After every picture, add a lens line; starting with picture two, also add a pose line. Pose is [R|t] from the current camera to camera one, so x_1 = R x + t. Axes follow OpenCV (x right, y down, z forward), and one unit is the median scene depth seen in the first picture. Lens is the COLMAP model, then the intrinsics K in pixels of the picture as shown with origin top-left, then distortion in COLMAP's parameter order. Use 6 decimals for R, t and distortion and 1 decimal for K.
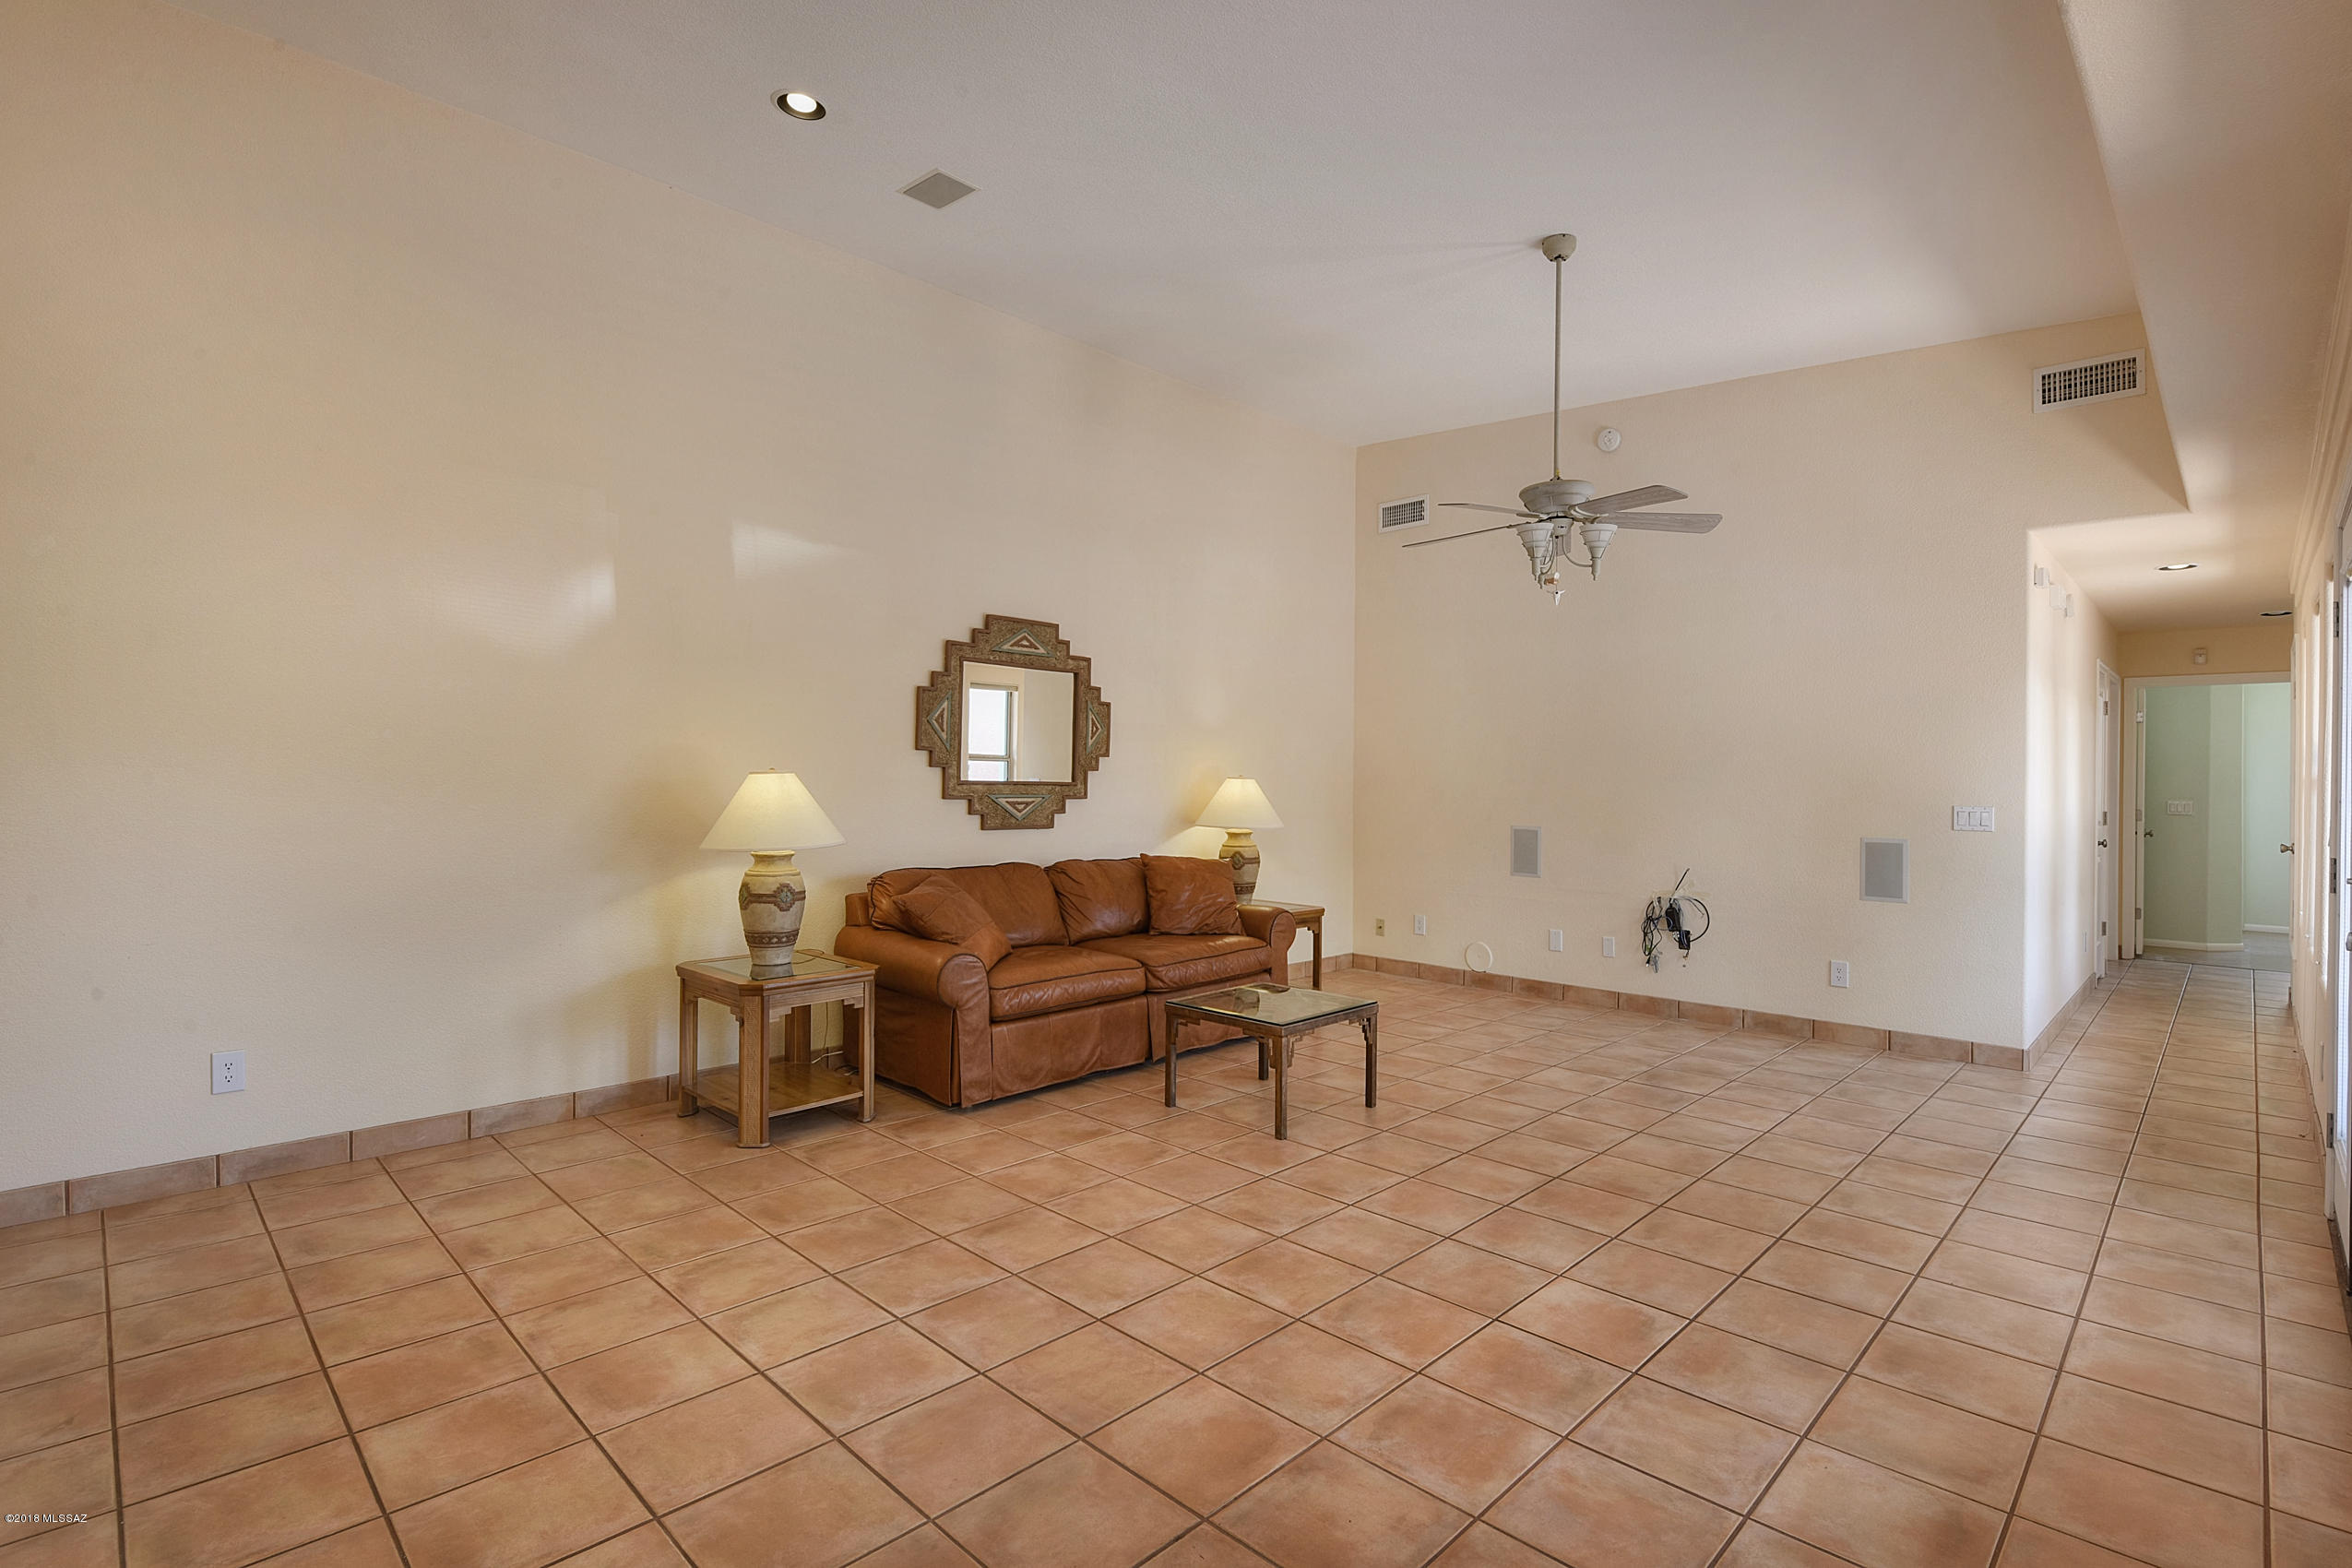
lens RADIAL K [[1074.3, 0, 1090.0], [0, 1074.3, 781.1], [0, 0, 1]] dist [0.000631, 0.000205]
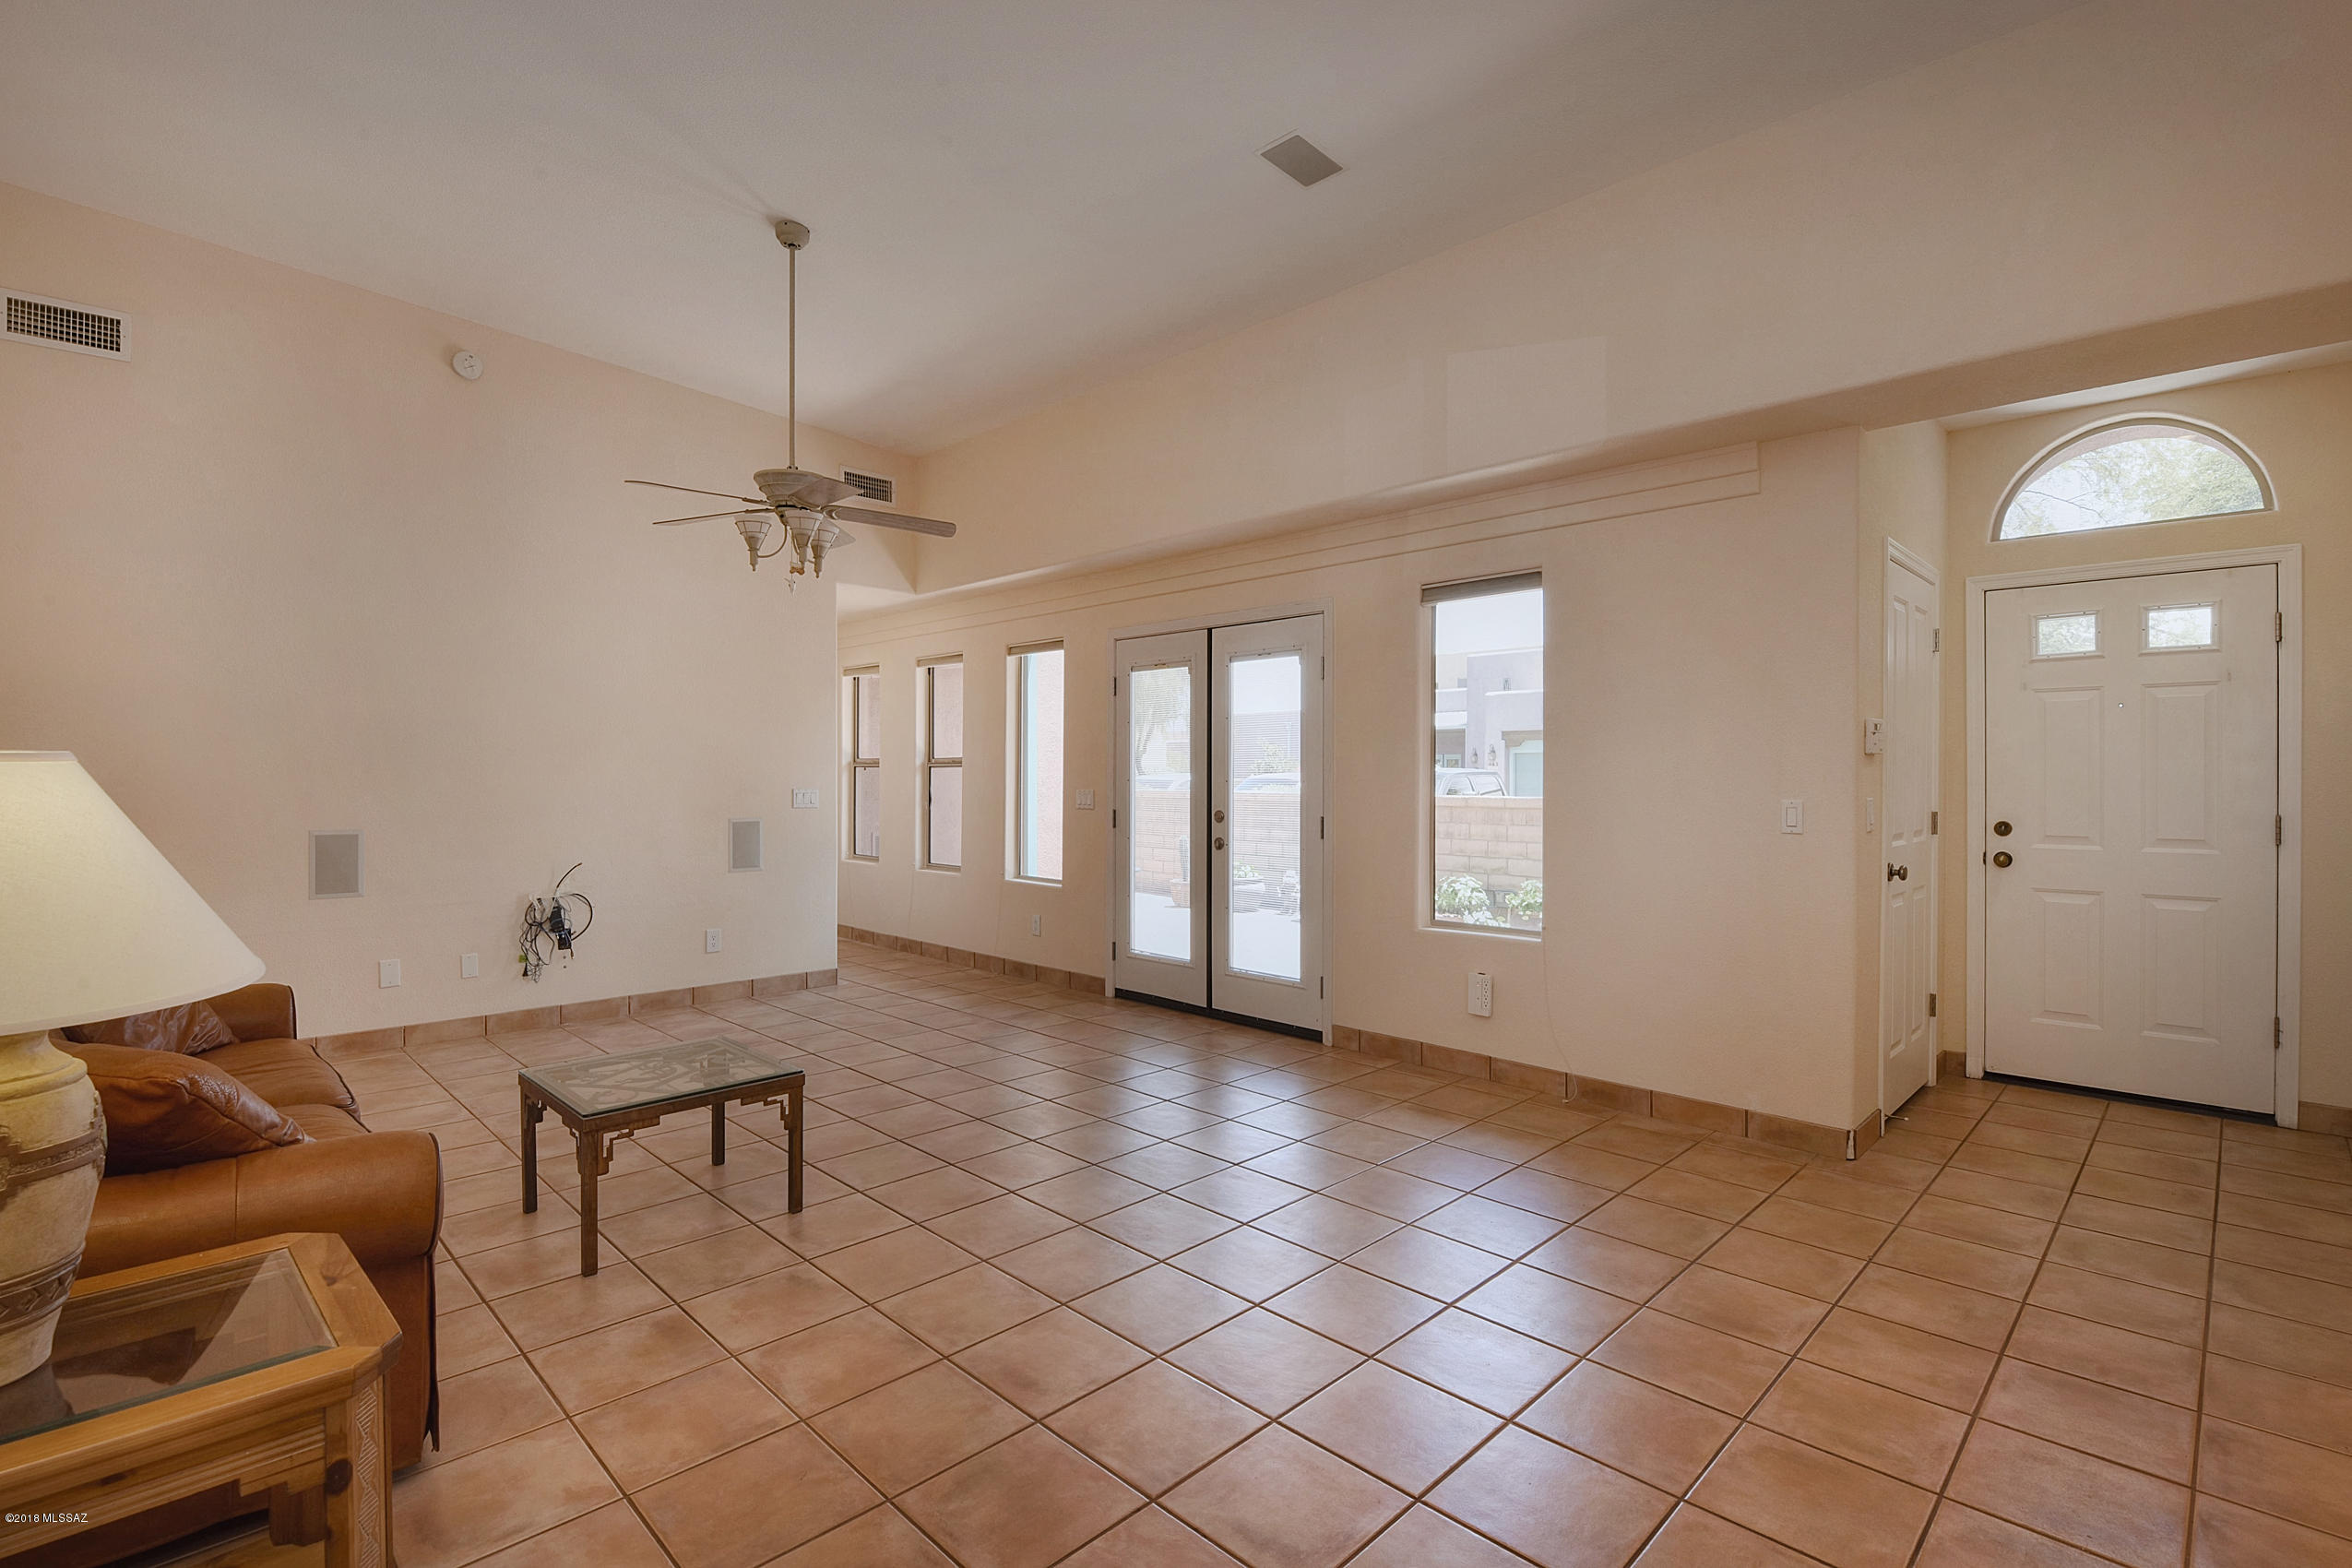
lens RADIAL K [[1114.2, 0, 1233.7], [0, 1114.2, 773.3], [0, 0, 1]] dist [0.000296, -0.000235]
pose [[-0.071938, -0.005667, 0.997393, -0.520665], [-0.002059, 0.999983, 0.005533, -0.005410], [-0.997407, -0.001655, -0.071949, 0.546443]]
